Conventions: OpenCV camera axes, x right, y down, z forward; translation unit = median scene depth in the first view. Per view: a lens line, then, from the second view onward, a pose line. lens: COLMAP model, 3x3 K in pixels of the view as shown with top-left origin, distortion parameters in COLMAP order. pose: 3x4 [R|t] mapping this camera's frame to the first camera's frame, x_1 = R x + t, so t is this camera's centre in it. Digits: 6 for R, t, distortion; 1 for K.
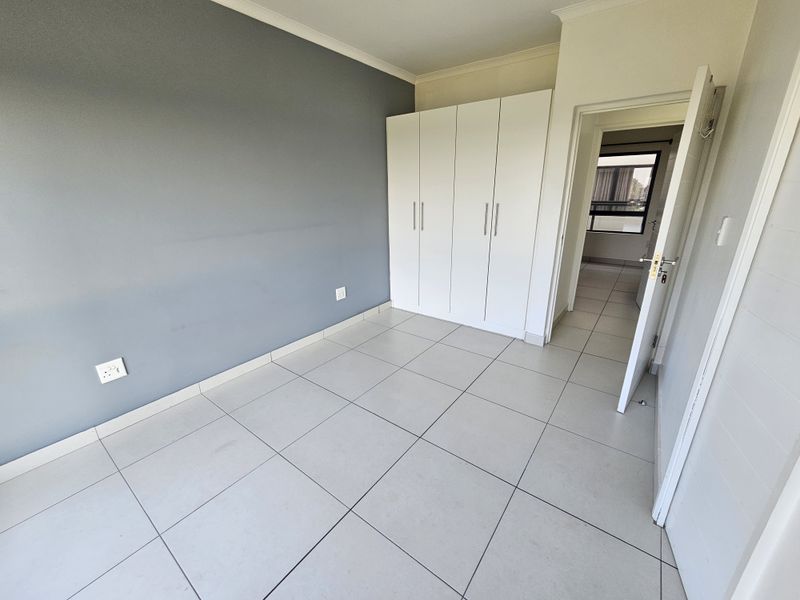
lens RADIAL K [[325.2, 0, 401.4], [0, 325.2, 300.1], [0, 0, 1]] dist [-0.000669, -0.000074]
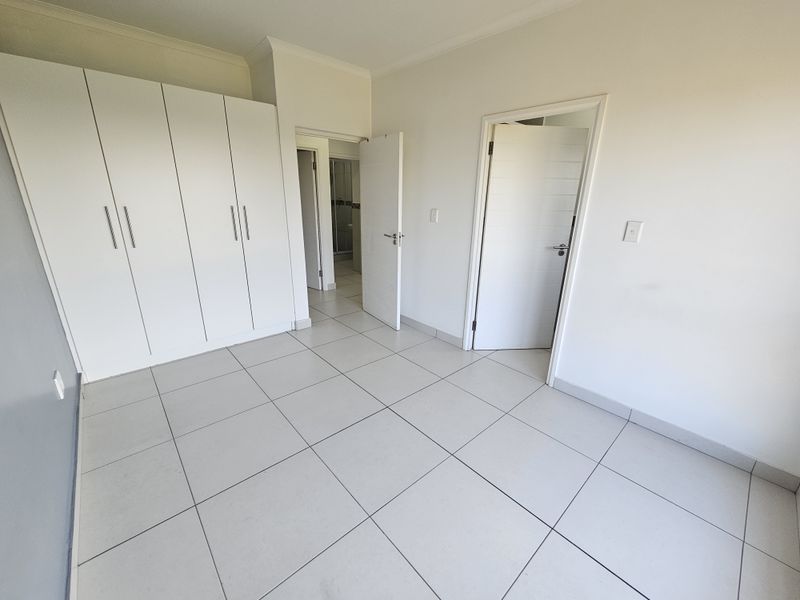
lens RADIAL K [[325.2, 0, 402.4], [0, 325.2, 299.4], [0, 0, 1]] dist [-0.000669, -0.000074]
pose [[0.201772, -0.285249, 0.936975, -0.573132], [0.291613, 0.930761, 0.220560, -0.111907], [-0.935013, 0.228731, 0.270983, 0.347792]]
